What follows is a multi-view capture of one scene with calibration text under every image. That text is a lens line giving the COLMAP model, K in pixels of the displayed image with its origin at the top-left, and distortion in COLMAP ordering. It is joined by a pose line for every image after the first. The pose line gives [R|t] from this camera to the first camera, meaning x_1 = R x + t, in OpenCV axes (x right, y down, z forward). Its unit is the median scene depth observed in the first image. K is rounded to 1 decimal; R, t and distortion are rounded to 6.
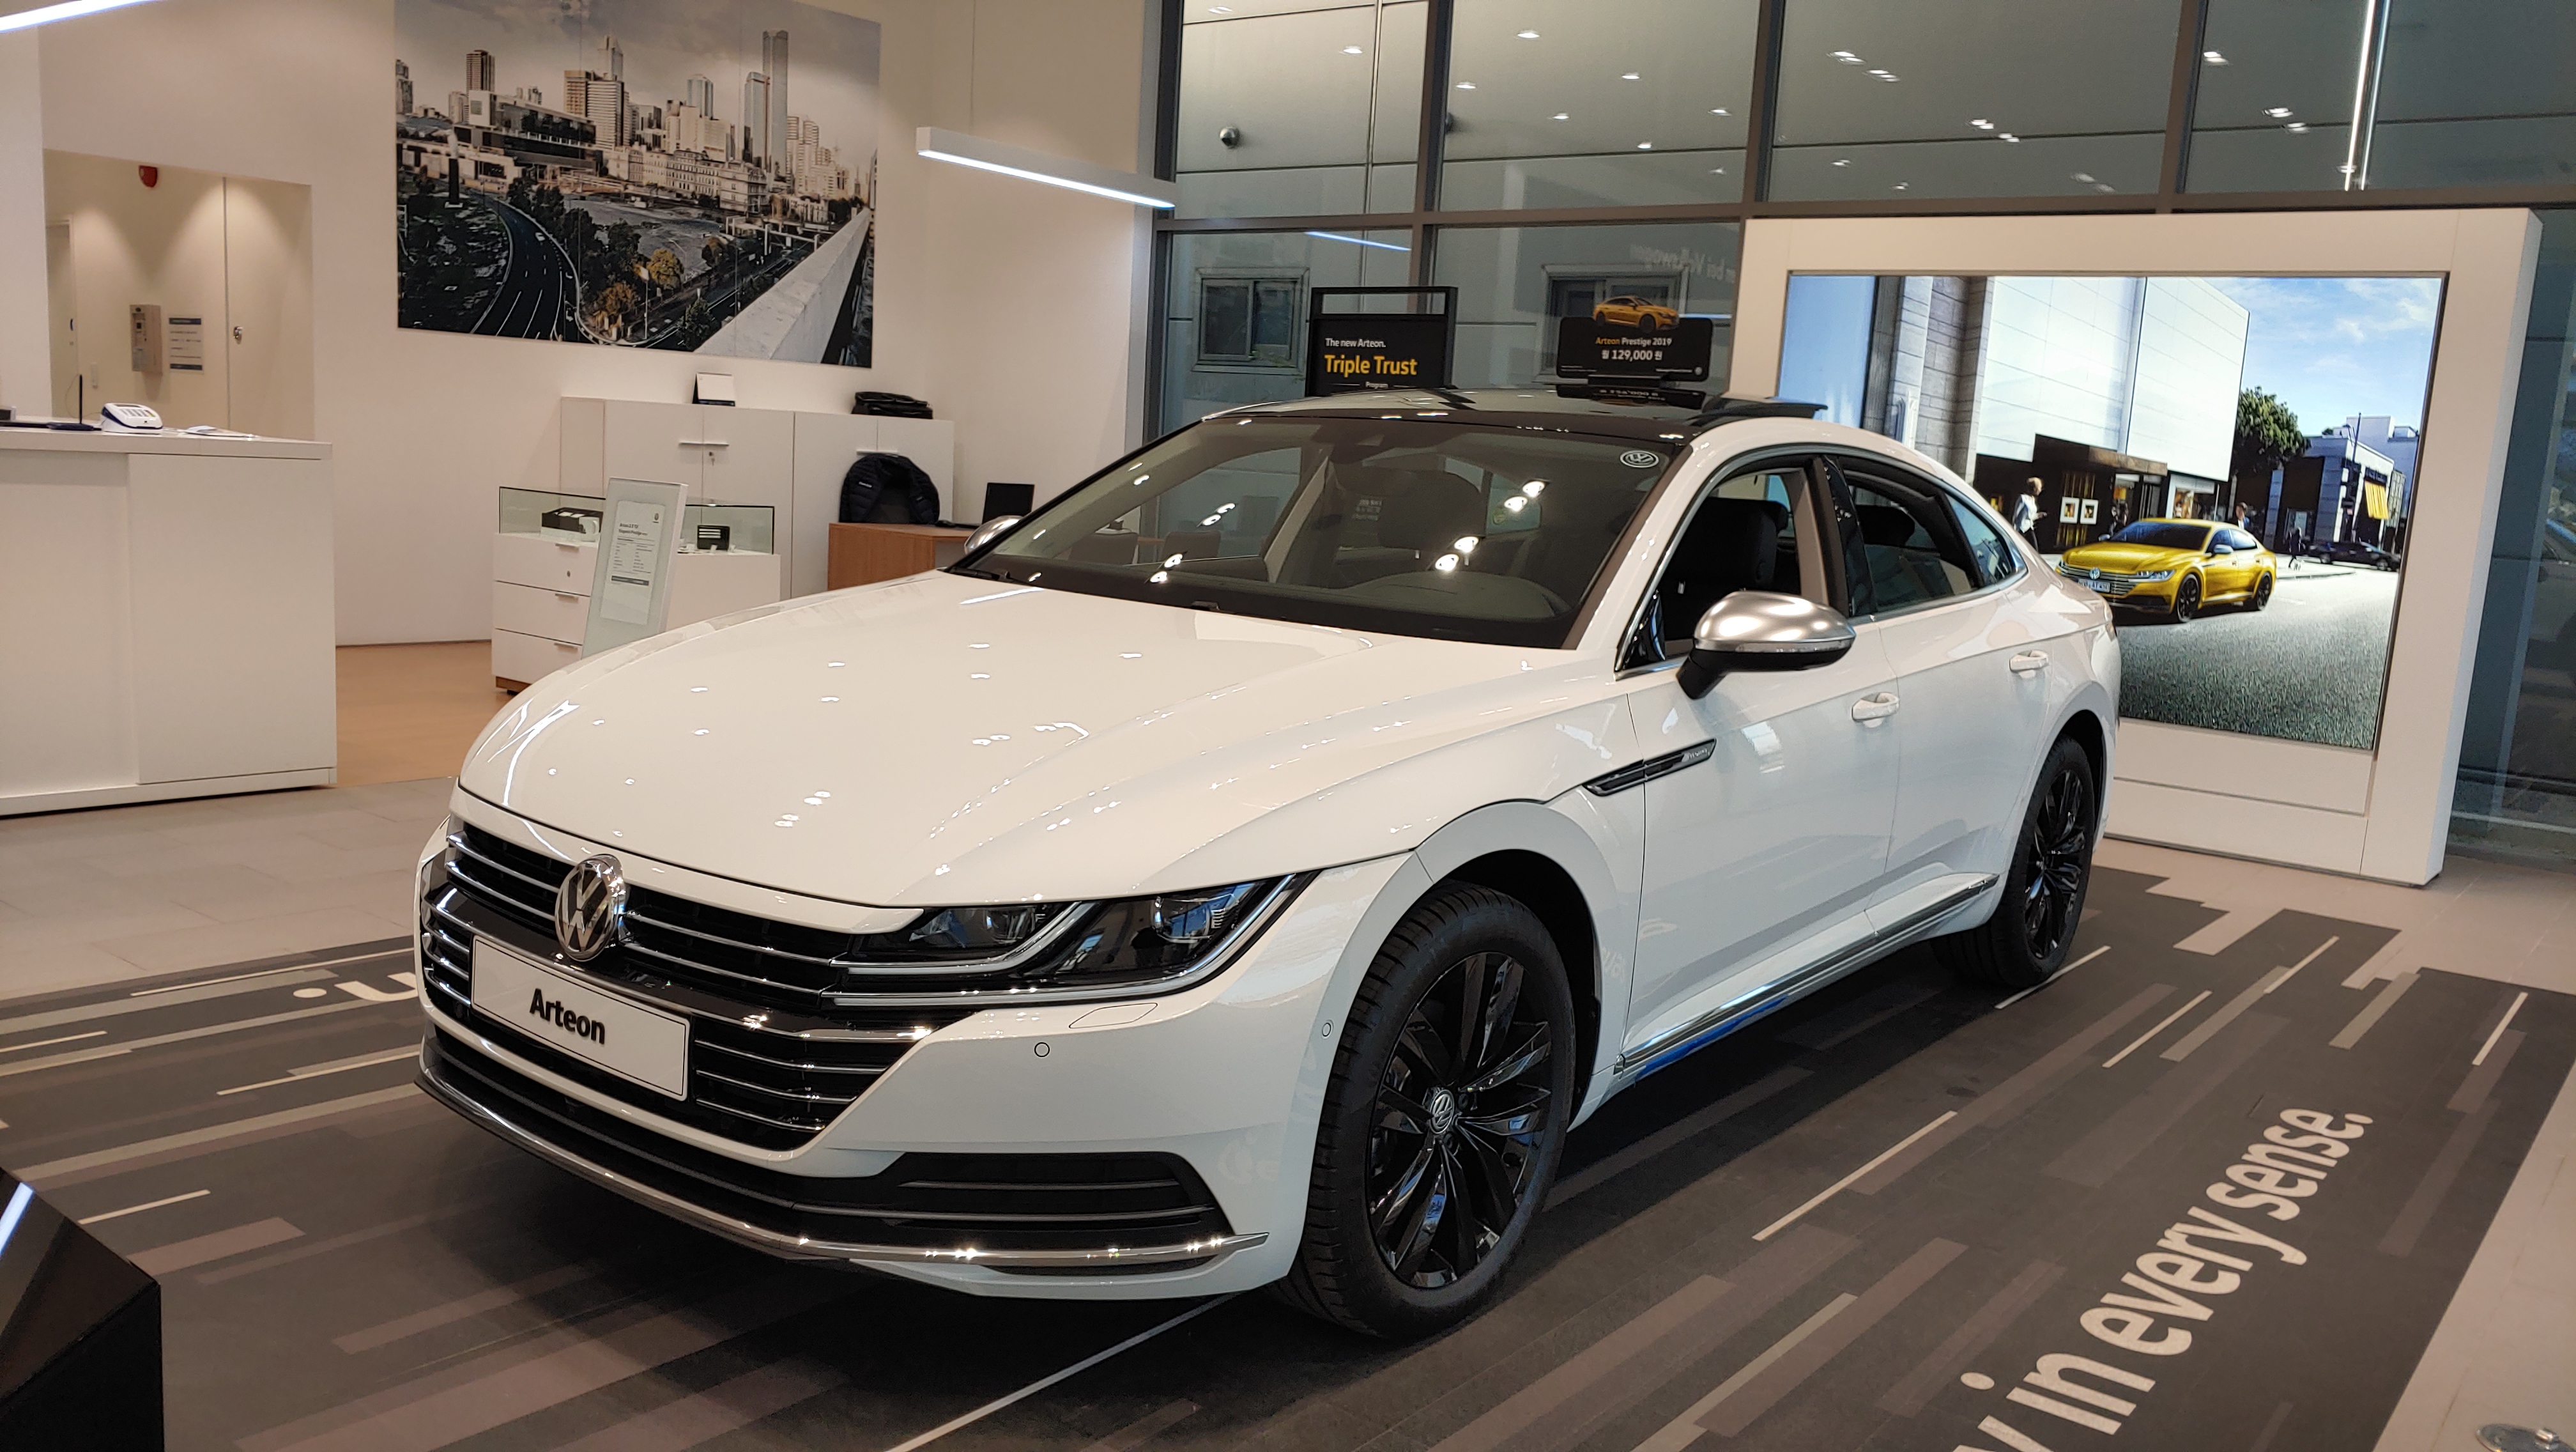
lens RADIAL K [[2023.9, 0, 1284.8], [0, 2023.9, 735.0], [0, 0, 1]] dist [-0.009508, -0.004455]
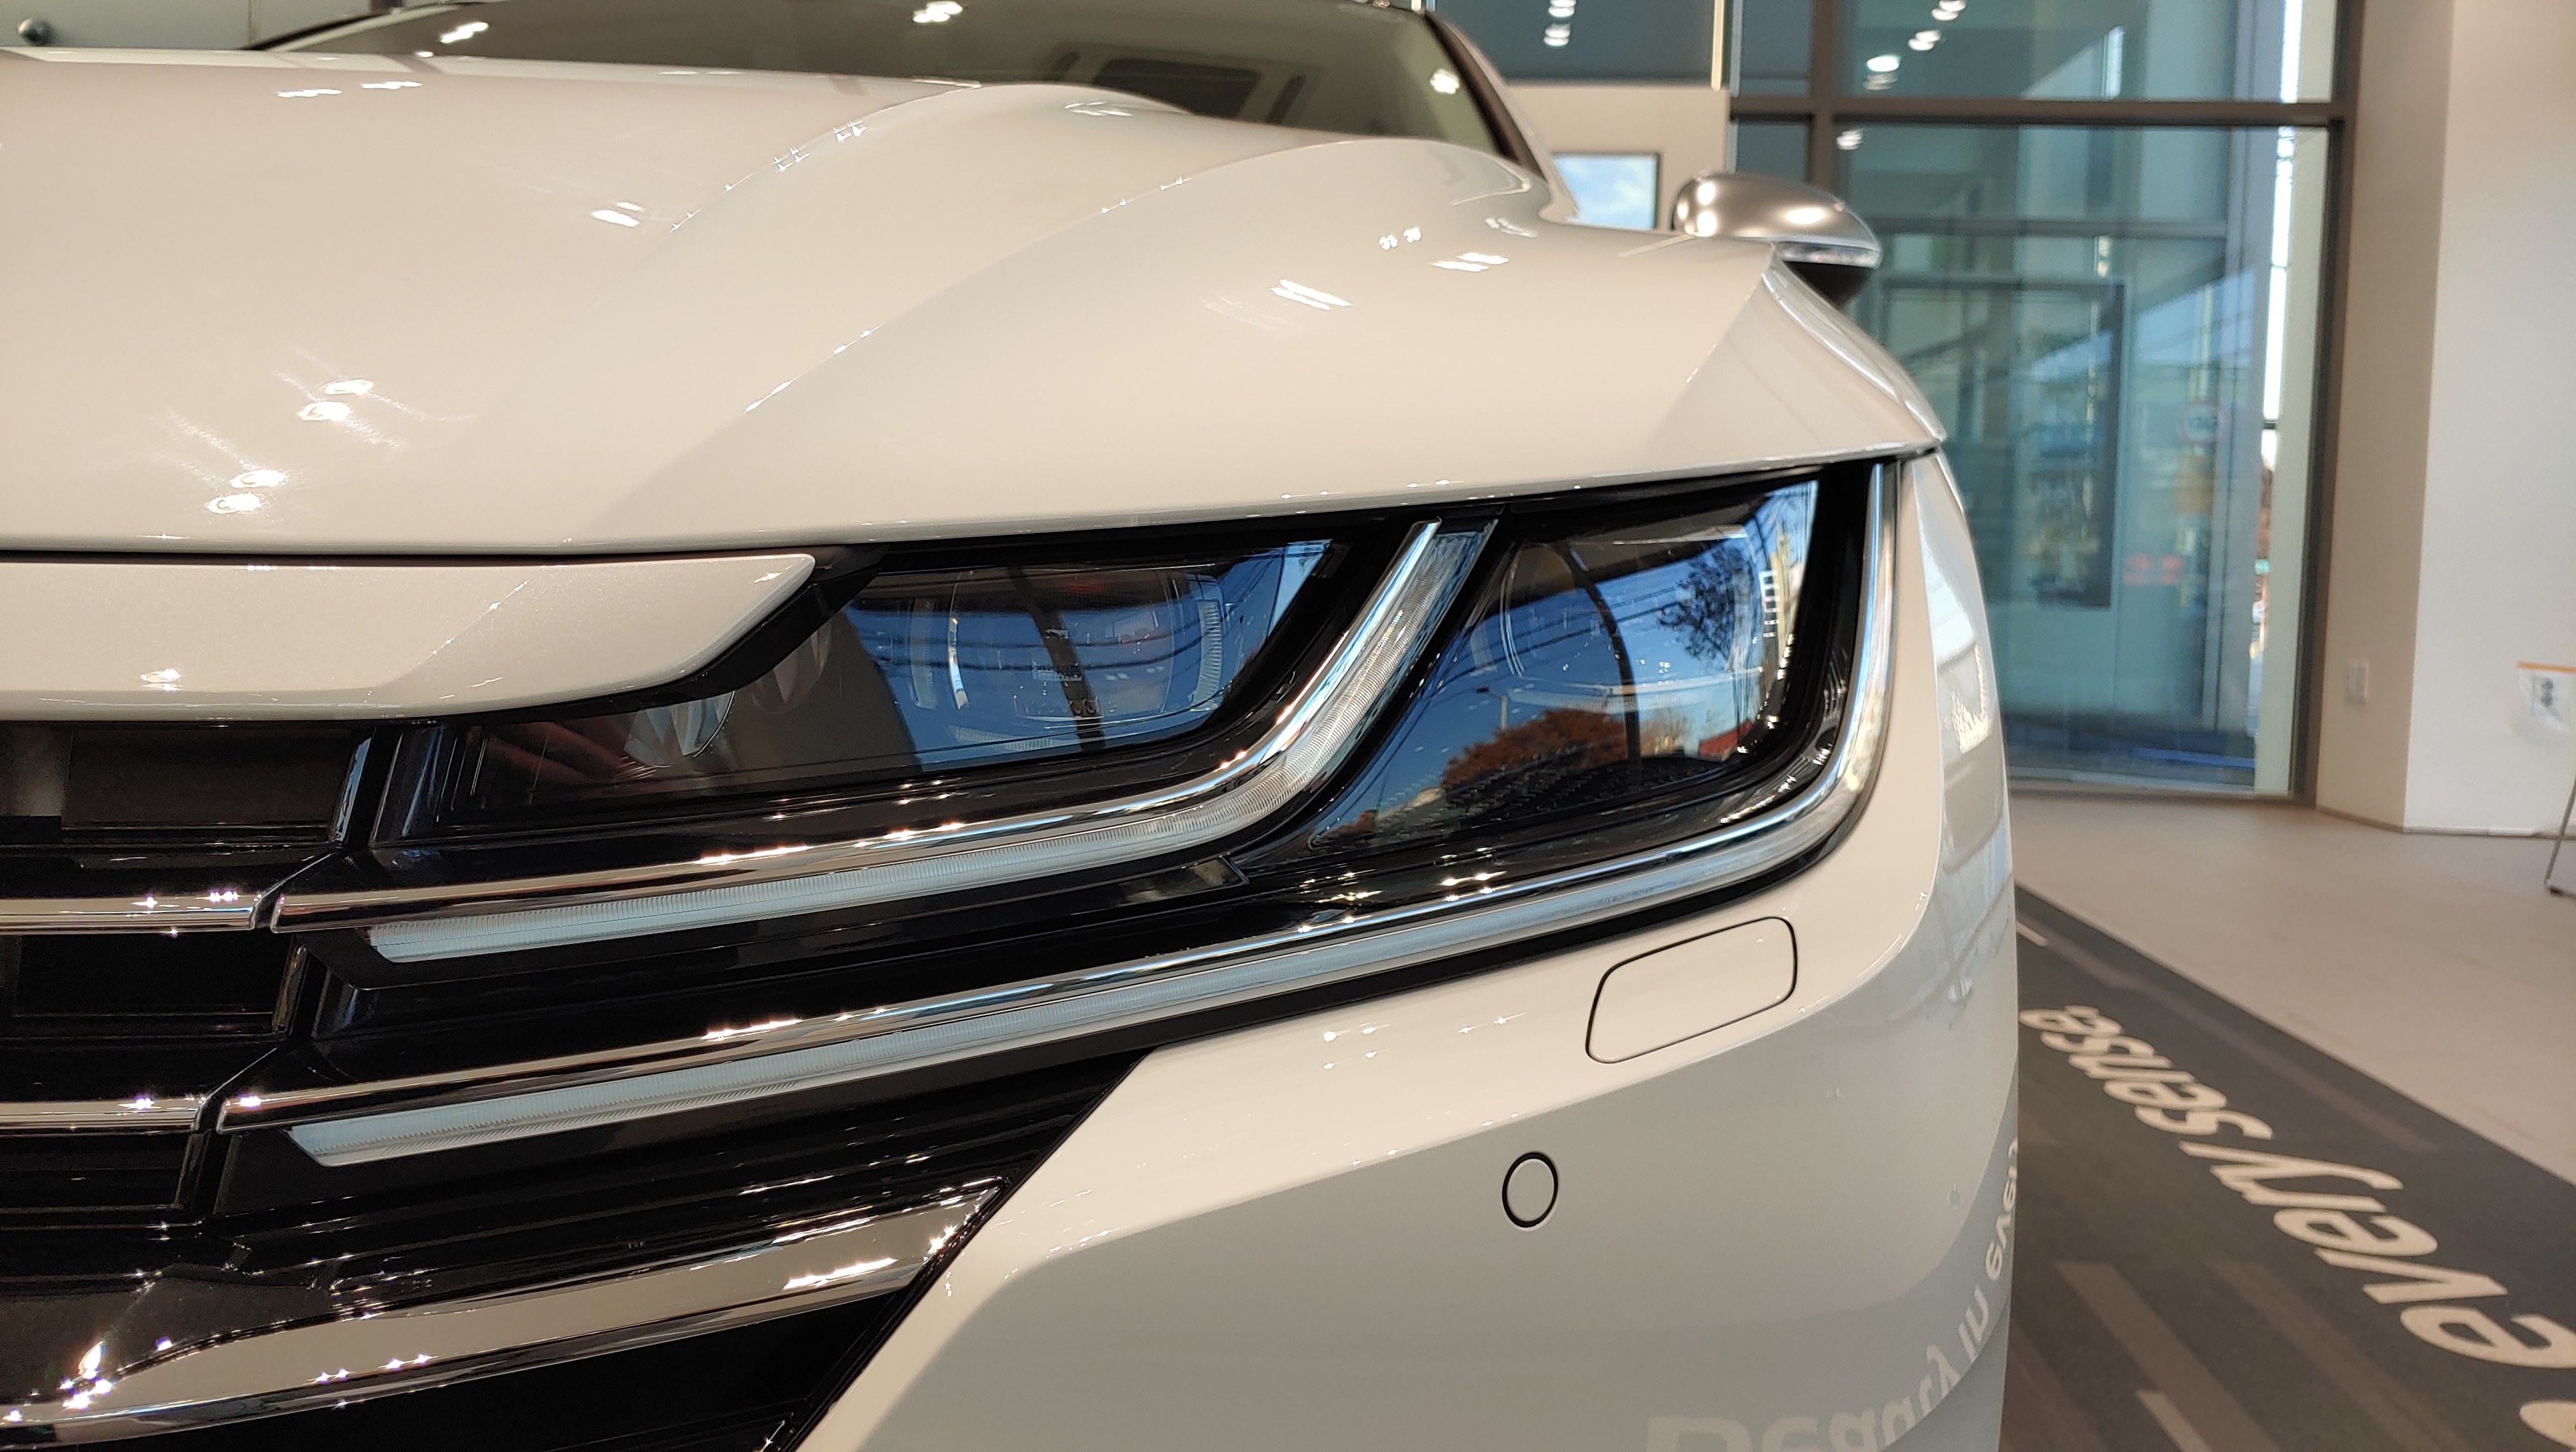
lens RADIAL K [[2023.9, 0, 1284.8], [0, 2023.9, 735.0], [0, 0, 1]] dist [-0.009508, -0.004455]
pose [[0.847834, -0.081642, 0.523939, -0.227433], [0.107579, 0.994011, -0.019192, 0.105268], [-0.519235, 0.072636, 0.851539, 0.788301]]
